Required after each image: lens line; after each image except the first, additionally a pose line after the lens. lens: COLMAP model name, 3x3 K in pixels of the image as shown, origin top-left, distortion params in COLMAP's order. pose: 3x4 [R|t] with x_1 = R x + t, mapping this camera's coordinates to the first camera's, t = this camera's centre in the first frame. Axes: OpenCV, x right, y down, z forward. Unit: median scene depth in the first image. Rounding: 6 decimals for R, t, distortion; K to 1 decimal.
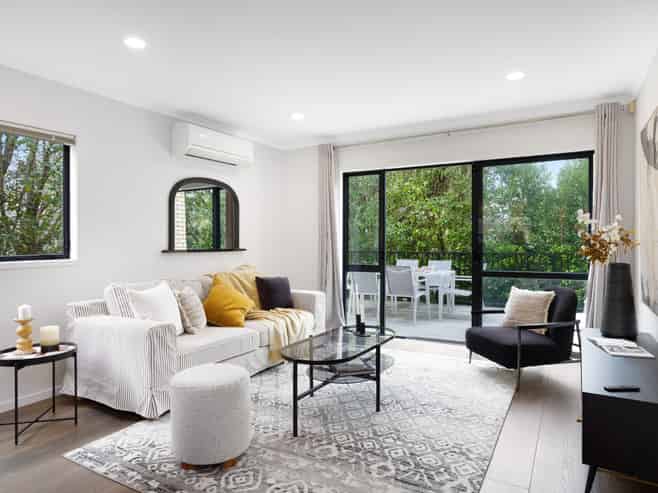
lens RADIAL K [[386.3, 0, 328.1], [0, 386.3, 247.2], [0, 0, 1]] dist [-0.021188, -0.000331]
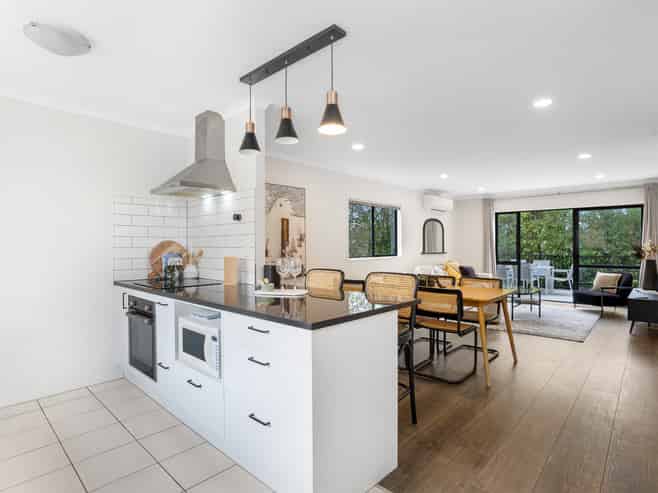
lens RADIAL K [[349.3, 0, 329.8], [0, 349.3, 243.6], [0, 0, 1]] dist [0.001631, 0.000847]
pose [[0.983800, 0.002912, -0.179245, -0.499050], [-0.006435, 0.999797, -0.019075, -0.001975], [0.179153, 0.019919, 0.983619, -0.921862]]
